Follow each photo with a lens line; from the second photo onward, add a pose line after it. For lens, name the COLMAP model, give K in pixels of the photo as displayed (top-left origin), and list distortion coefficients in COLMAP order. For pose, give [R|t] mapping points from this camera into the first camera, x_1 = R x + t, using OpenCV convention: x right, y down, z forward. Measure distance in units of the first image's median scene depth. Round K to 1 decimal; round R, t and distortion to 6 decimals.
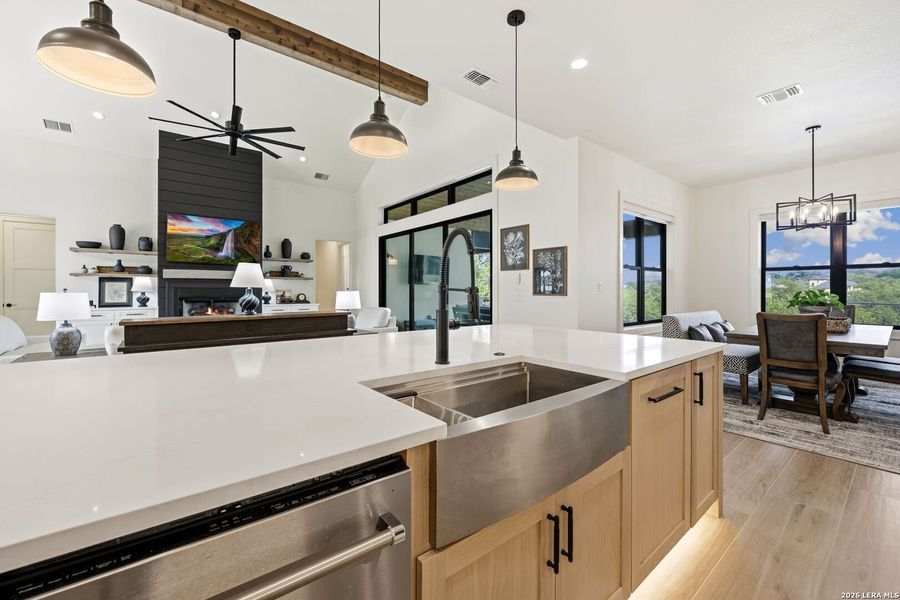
lens RADIAL K [[360.7, 0, 450.0], [0, 360.7, 300.0], [0, 0, 1]] dist [-0.000721, -0.000129]
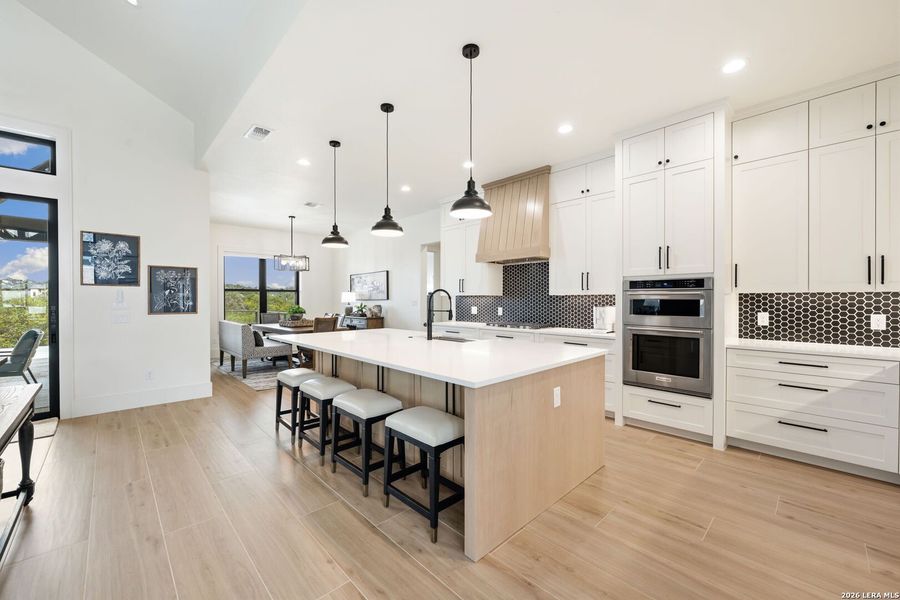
lens RADIAL K [[360.7, 0, 450.0], [0, 360.7, 300.0], [0, 0, 1]] dist [-0.000721, -0.000129]
pose [[-0.094343, -0.002234, 0.995537, -0.747585], [0.027419, 0.999612, 0.004841, -0.033865], [-0.995162, 0.027753, -0.094245, 0.312779]]
